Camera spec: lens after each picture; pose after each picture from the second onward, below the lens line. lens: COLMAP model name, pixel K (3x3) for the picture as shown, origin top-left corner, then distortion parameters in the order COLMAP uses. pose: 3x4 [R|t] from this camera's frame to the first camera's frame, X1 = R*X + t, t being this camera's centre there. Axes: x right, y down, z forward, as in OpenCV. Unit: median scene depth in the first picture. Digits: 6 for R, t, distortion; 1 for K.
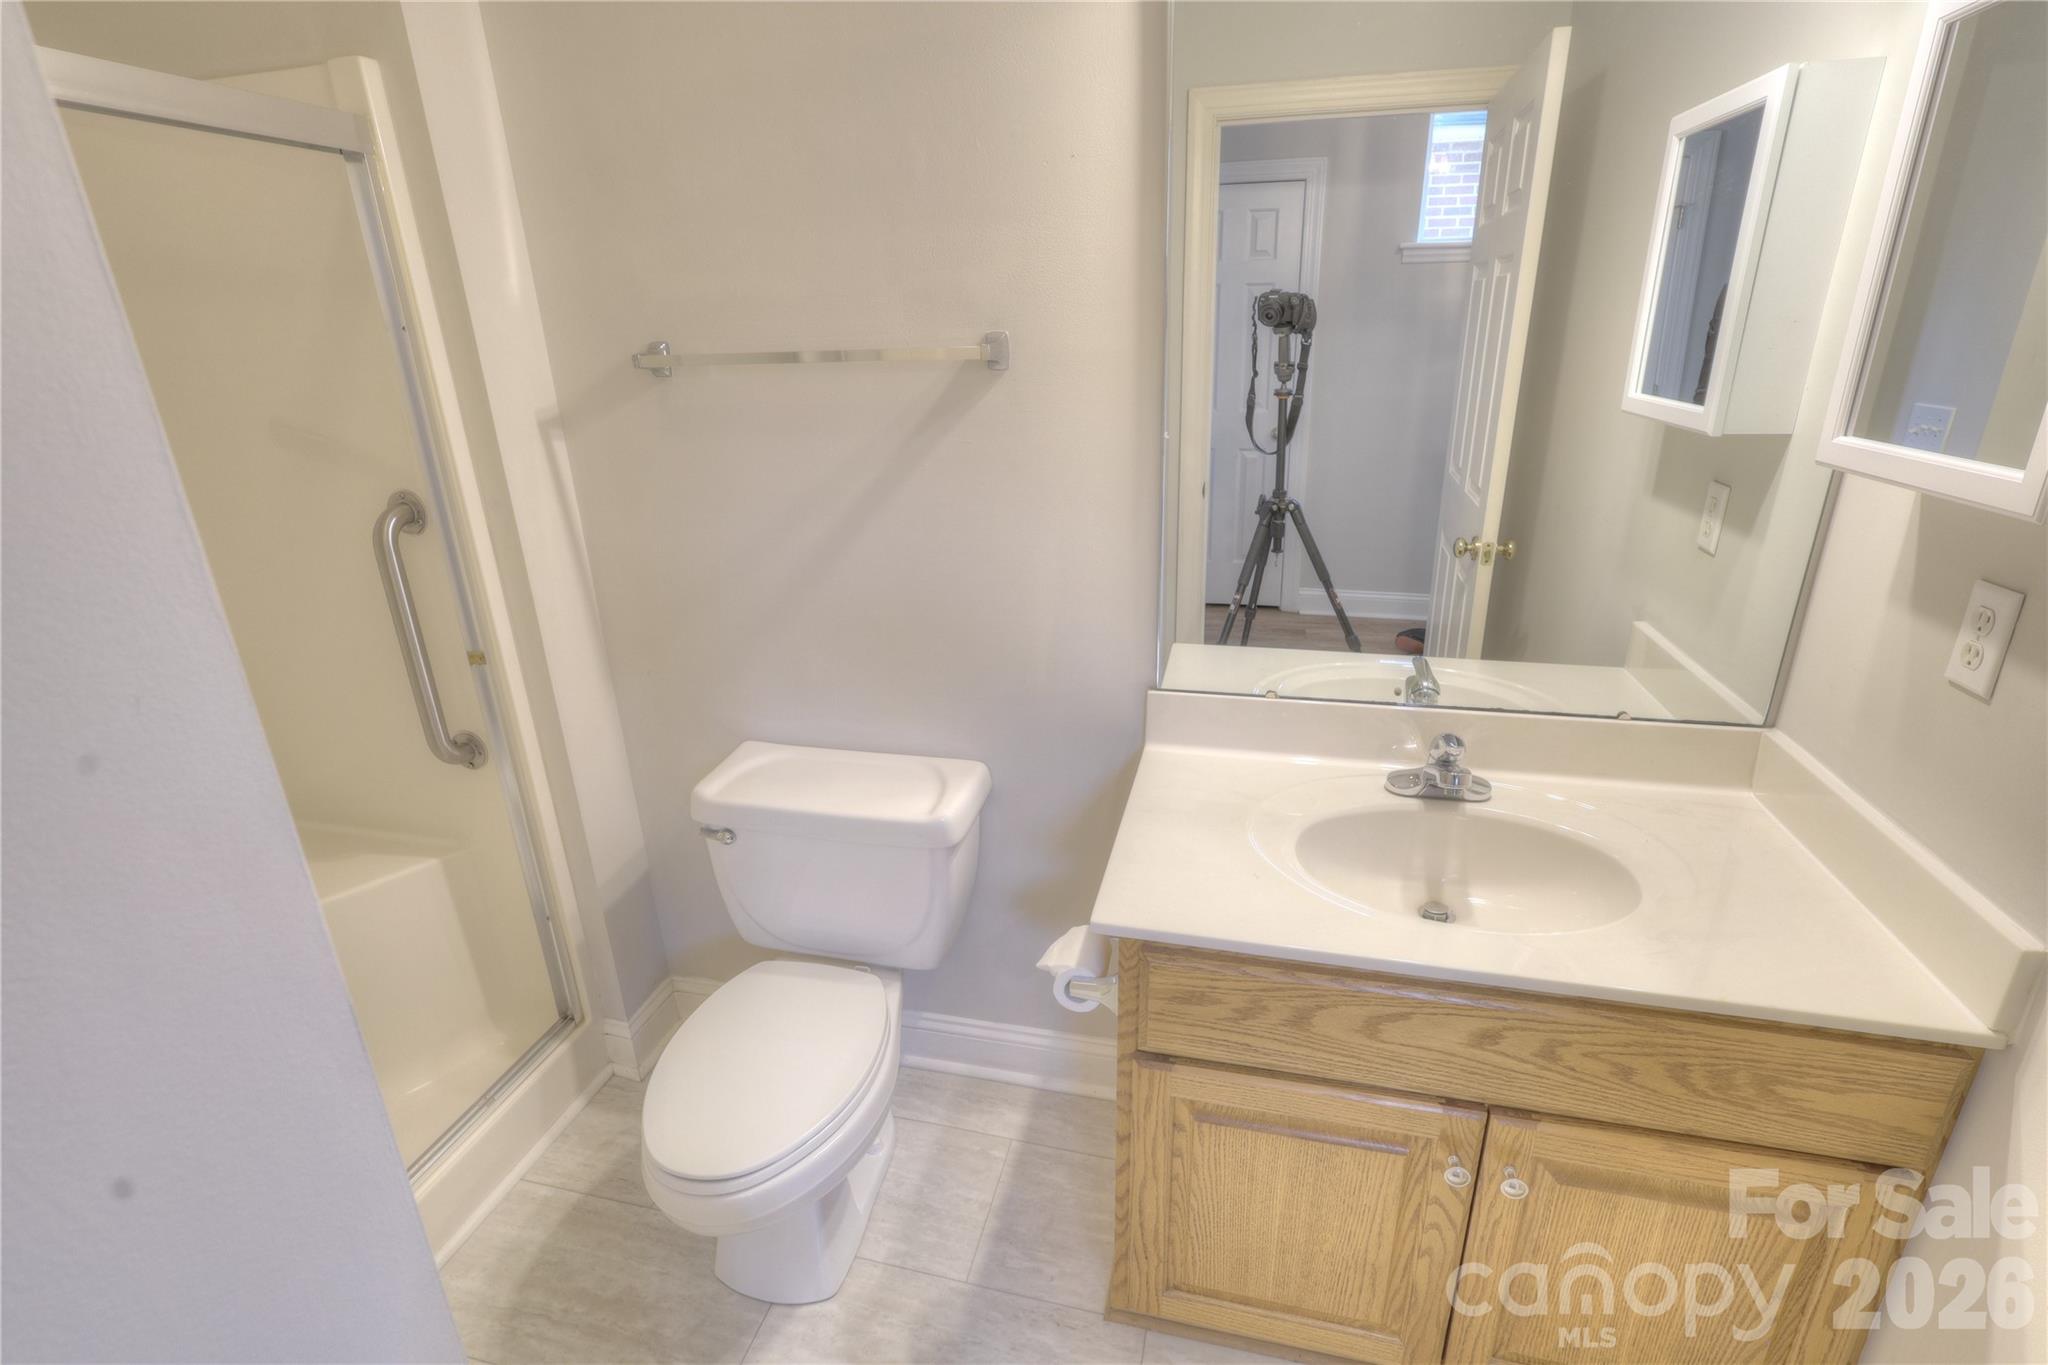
lens RADIAL K [[947.5, 0, 1021.1], [0, 947.5, 684.1], [0, 0, 1]] dist [0.000353, 0.000992]
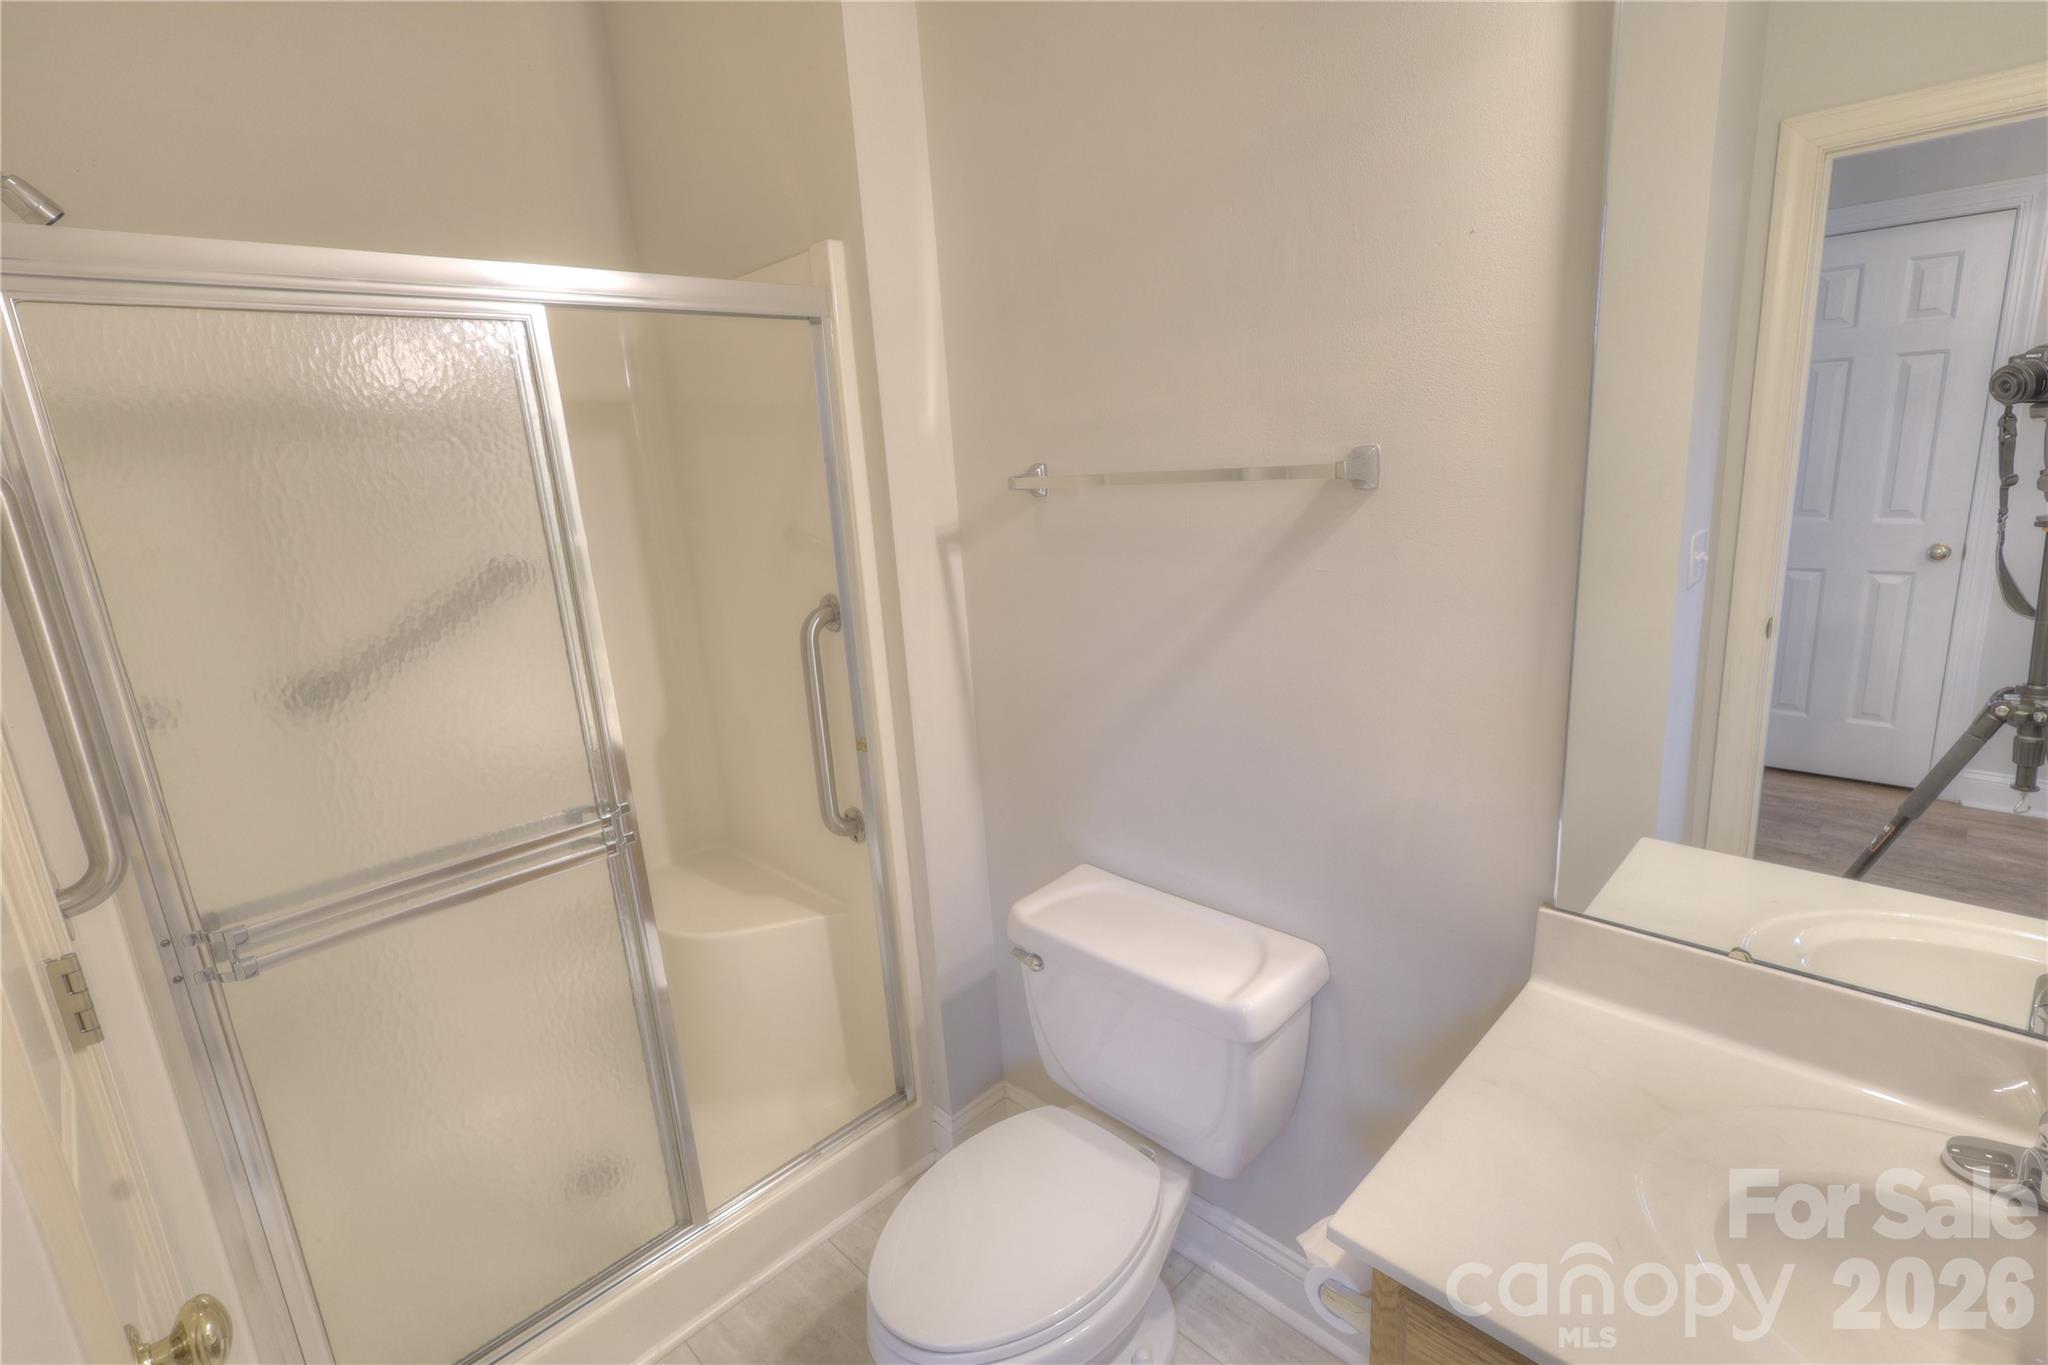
lens RADIAL K [[947.5, 0, 1021.1], [0, 947.5, 684.1], [0, 0, 1]] dist [0.000353, 0.000992]
pose [[0.855791, 0.096254, -0.508287, 0.139002], [-0.145595, 0.987636, -0.058107, -0.060302], [0.496410, 0.123731, 0.859225, 0.131109]]
